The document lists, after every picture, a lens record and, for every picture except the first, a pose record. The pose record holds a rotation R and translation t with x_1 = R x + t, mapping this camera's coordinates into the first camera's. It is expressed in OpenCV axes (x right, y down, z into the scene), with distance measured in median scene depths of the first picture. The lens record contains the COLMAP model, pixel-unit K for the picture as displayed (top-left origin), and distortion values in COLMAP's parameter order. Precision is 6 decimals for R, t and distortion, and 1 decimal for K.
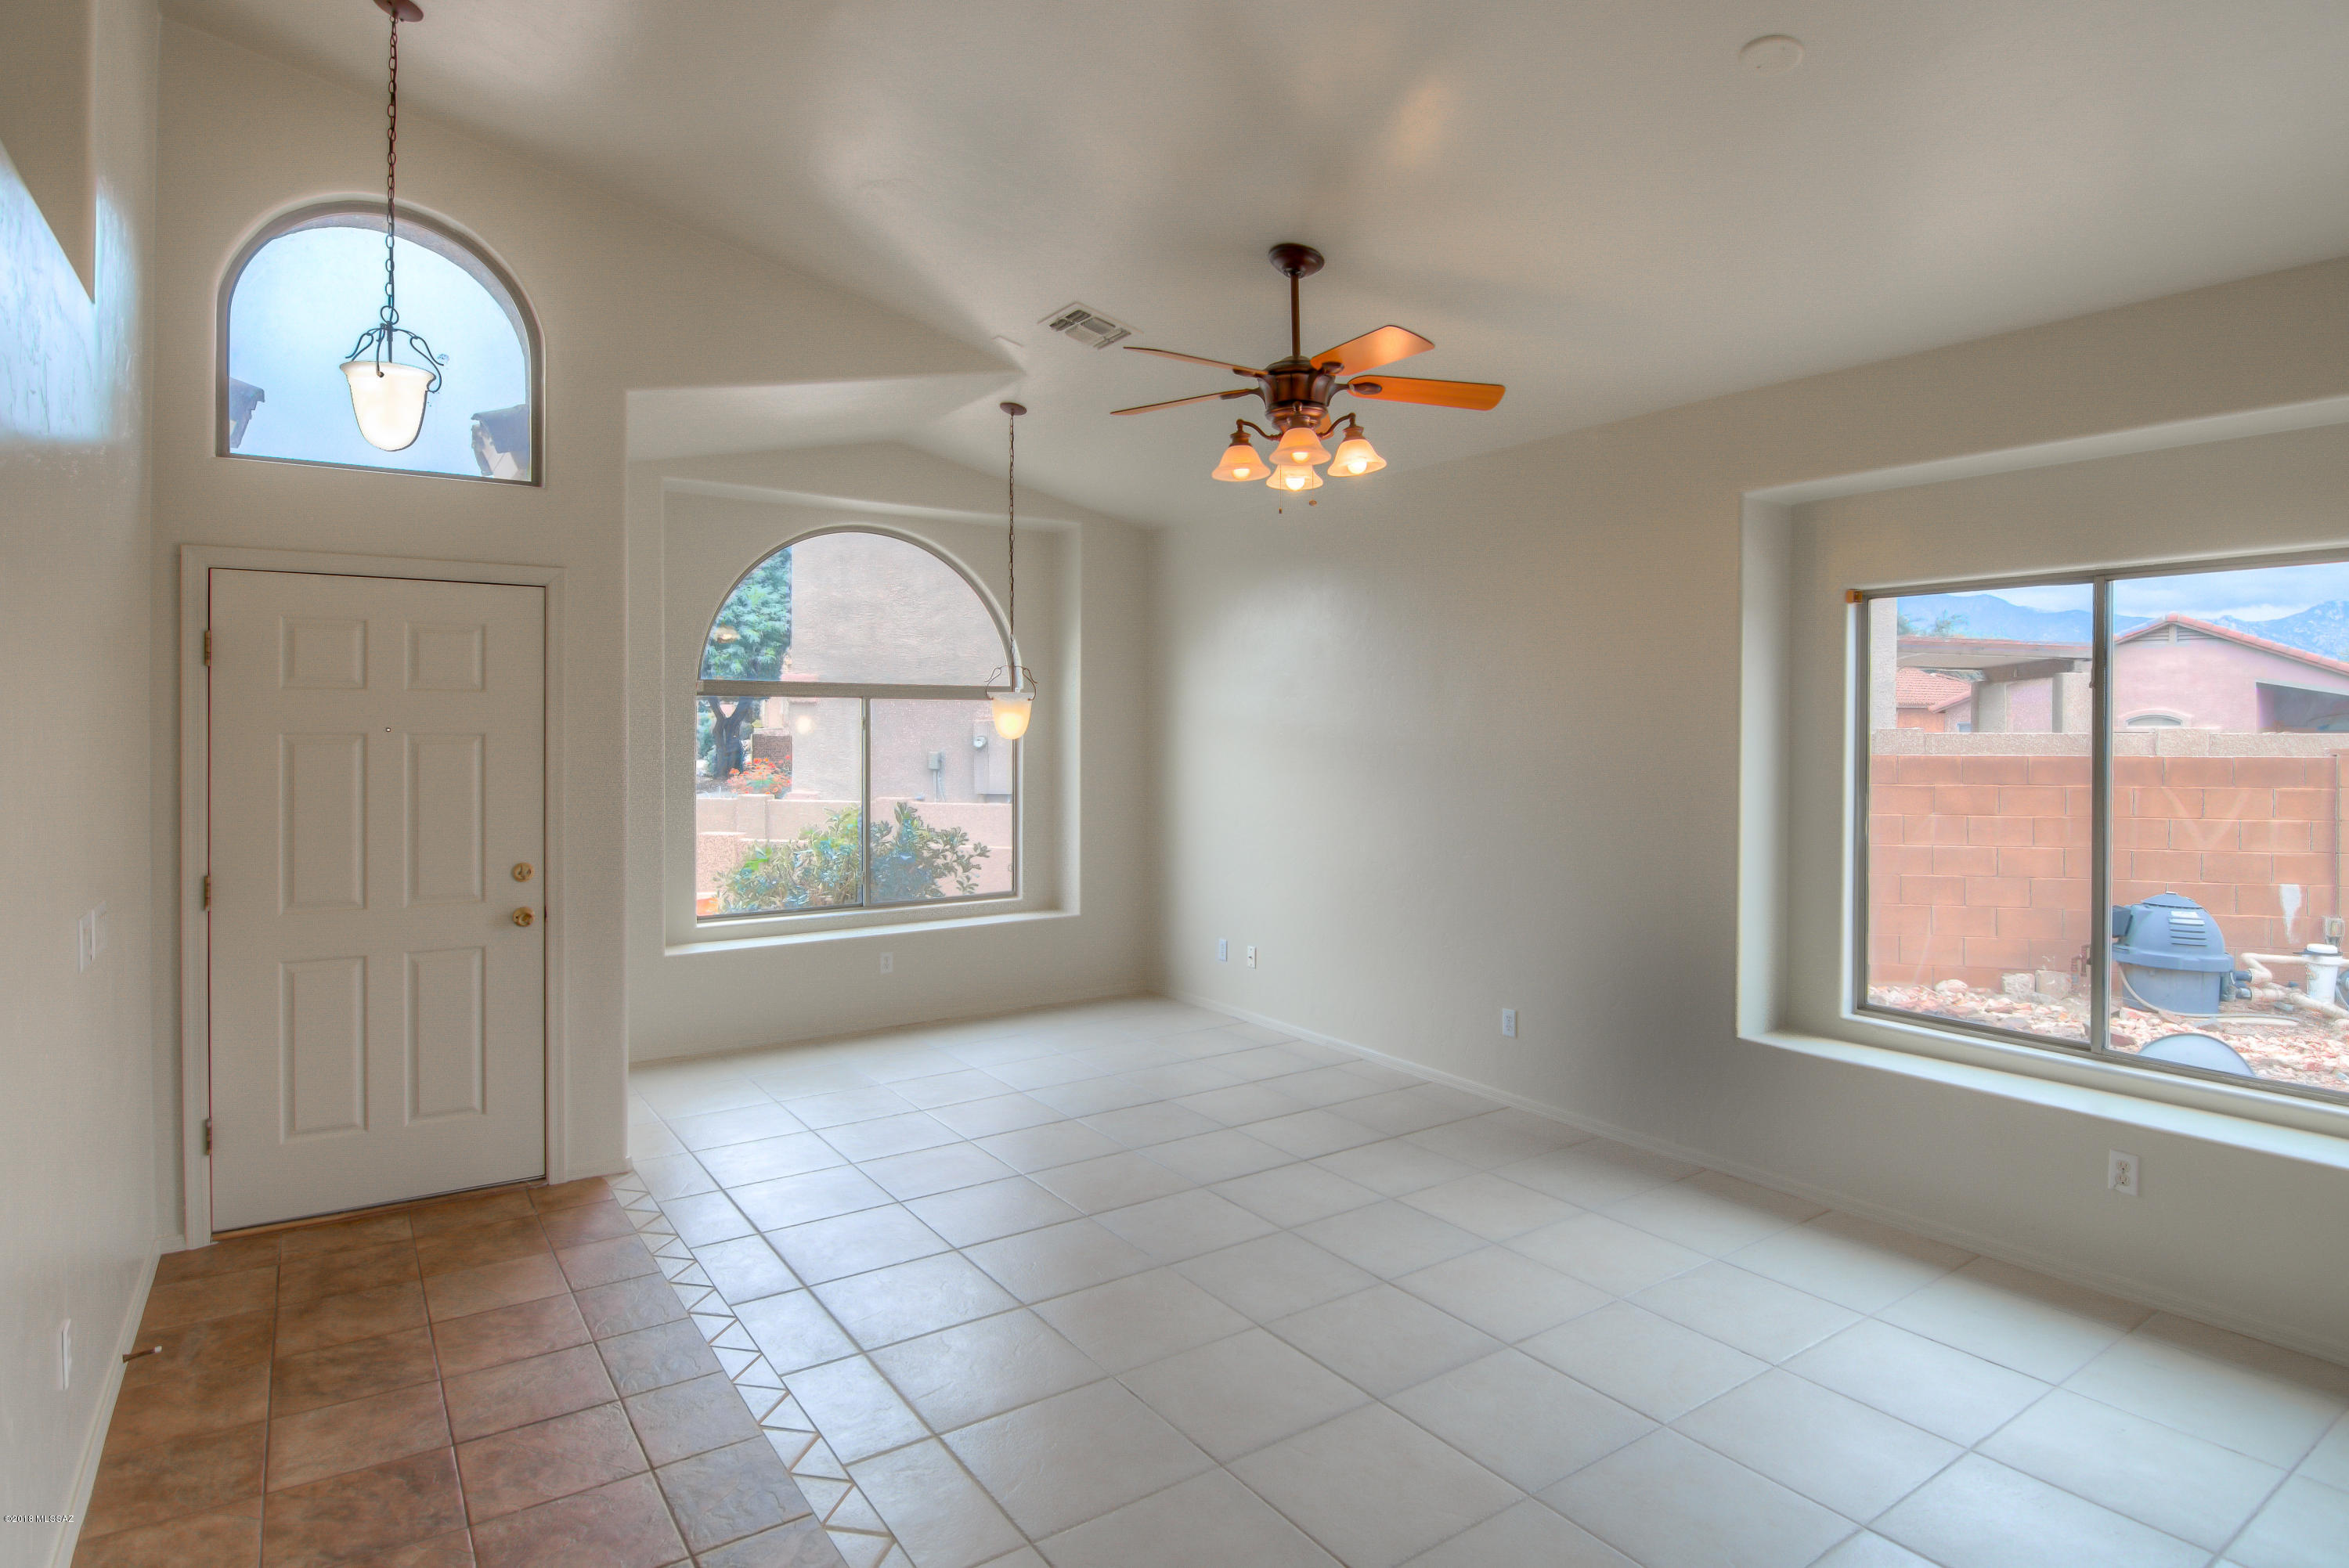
lens RADIAL K [[1249.9, 0, 1182.6], [0, 1249.9, 738.4], [0, 0, 1]] dist [-0.016425, -0.001302]
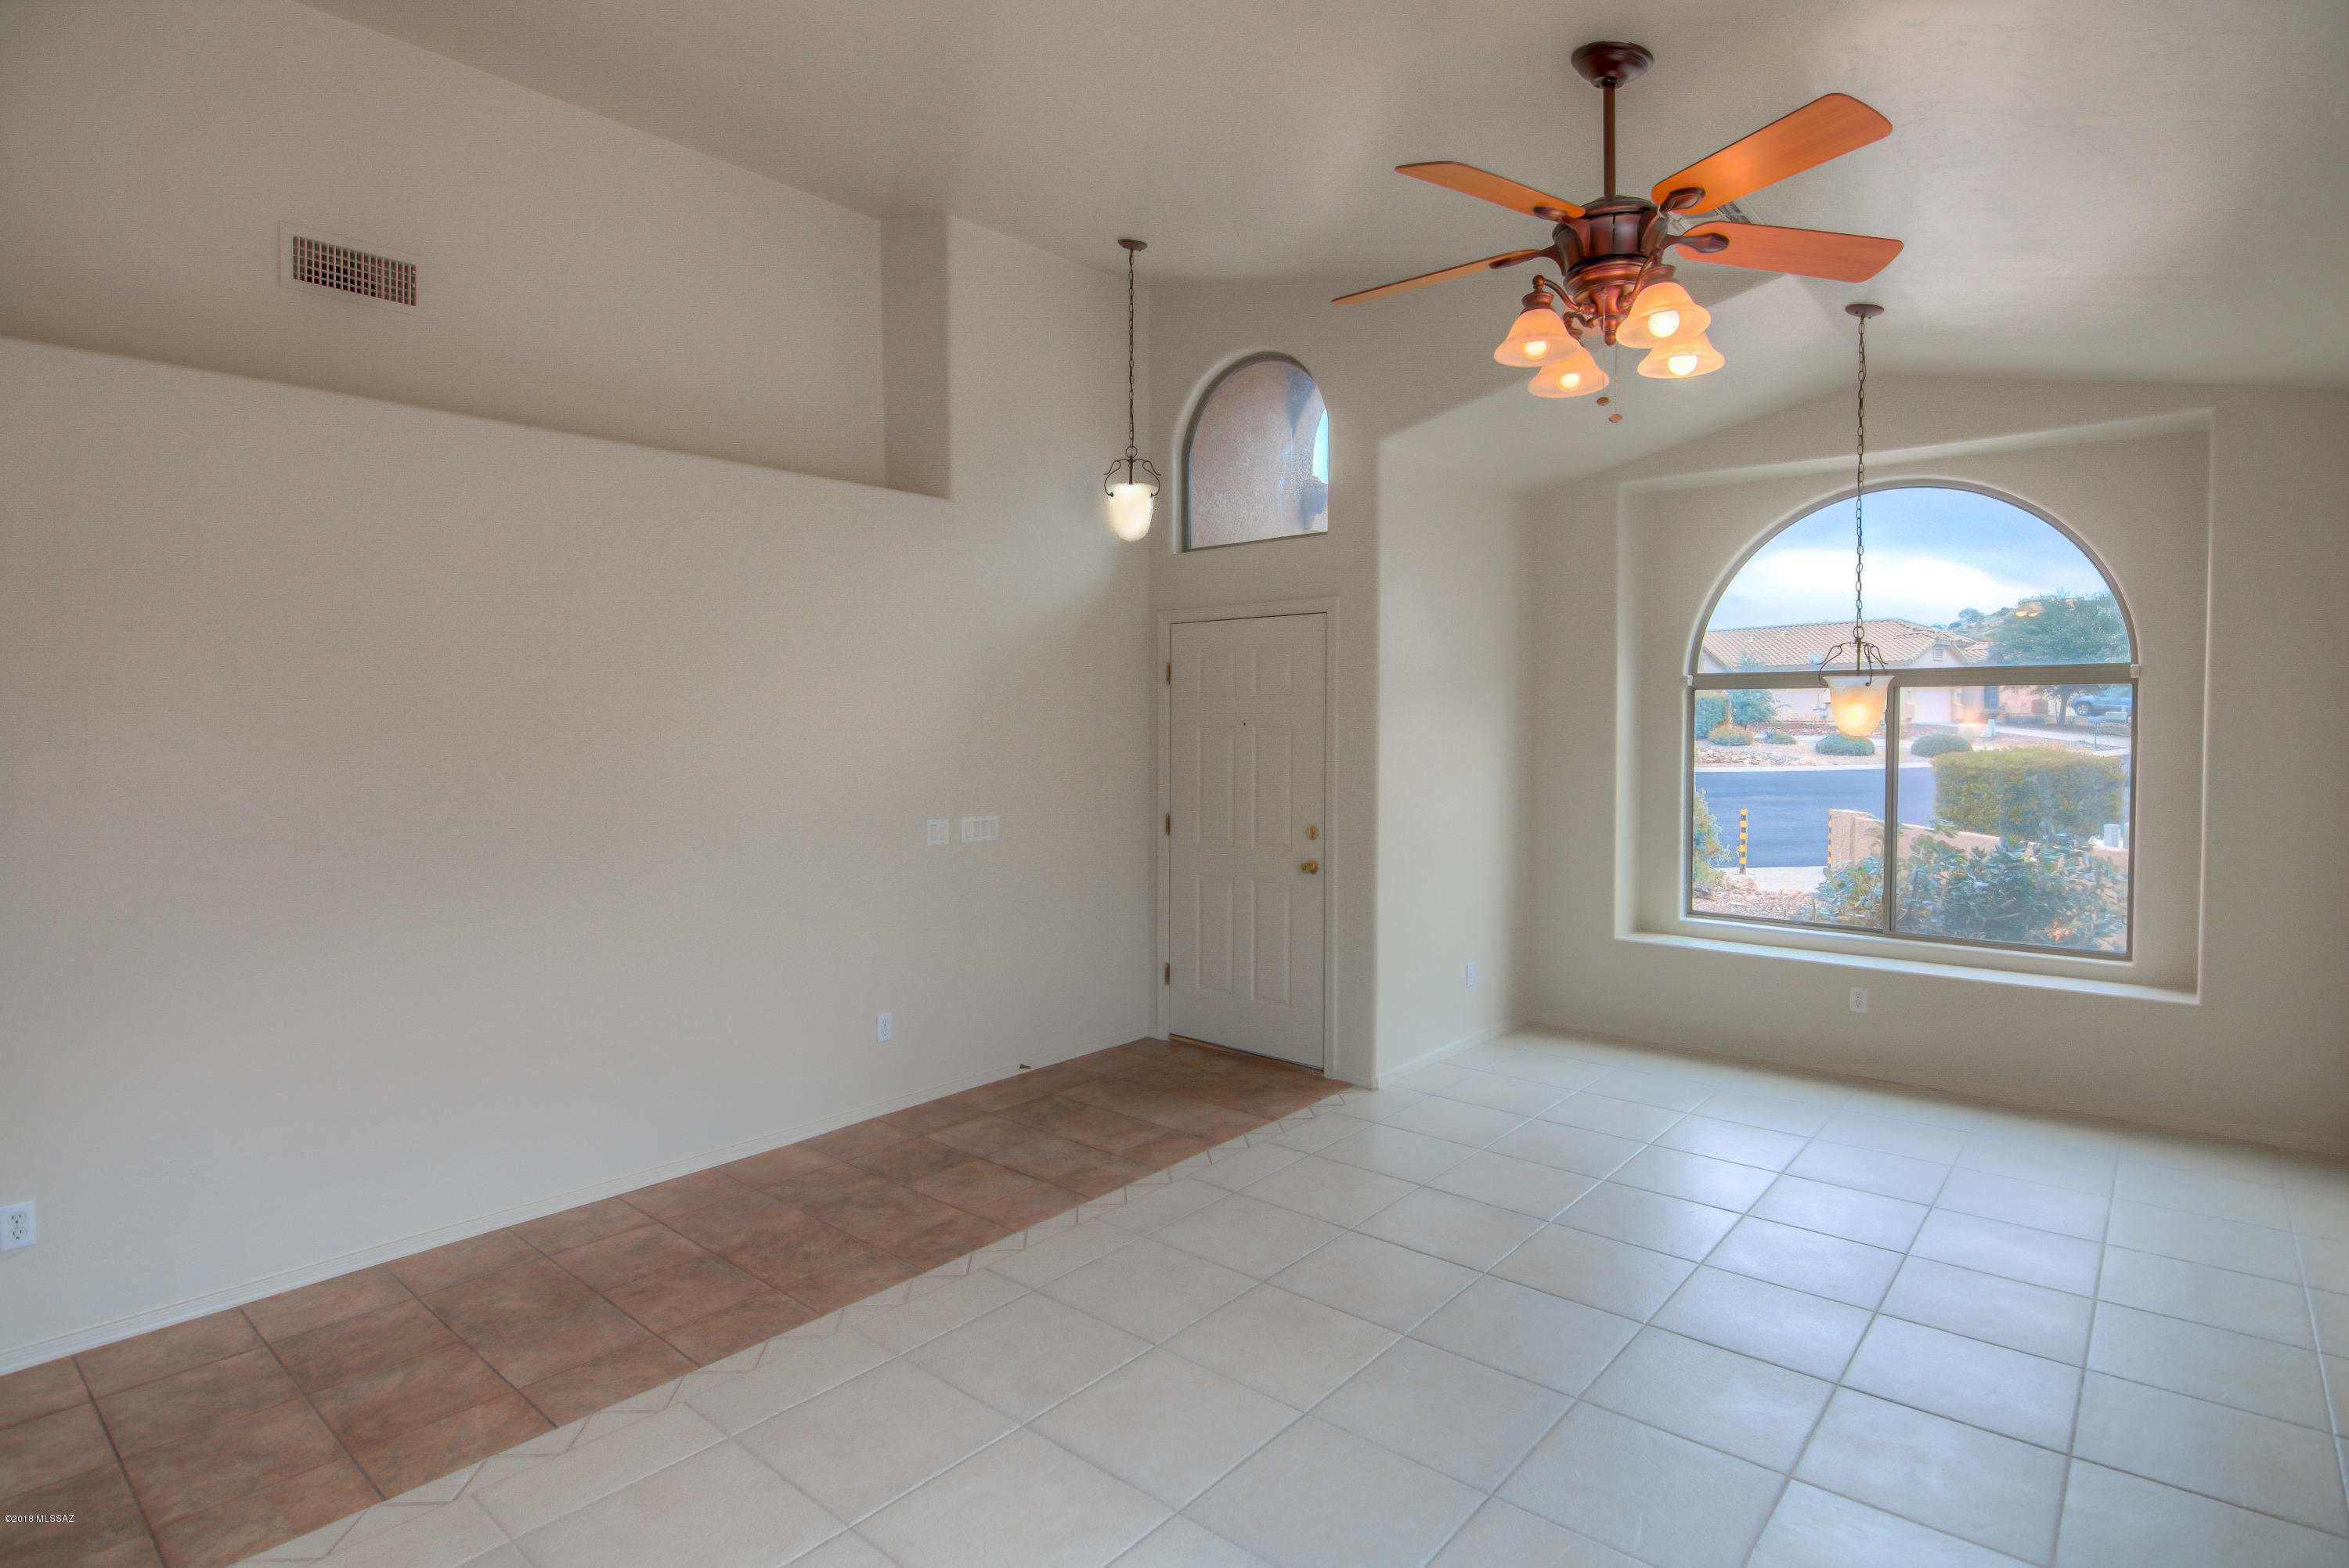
lens RADIAL K [[1200.7, 0, 1212.9], [0, 1200.7, 758.6], [0, 0, 1]] dist [-0.009669, -0.000932]
pose [[0.270244, 0.028393, -0.962373, 0.713611], [-0.007061, 0.999597, 0.027508, -0.004973], [0.962766, -0.000639, 0.270335, 0.606448]]
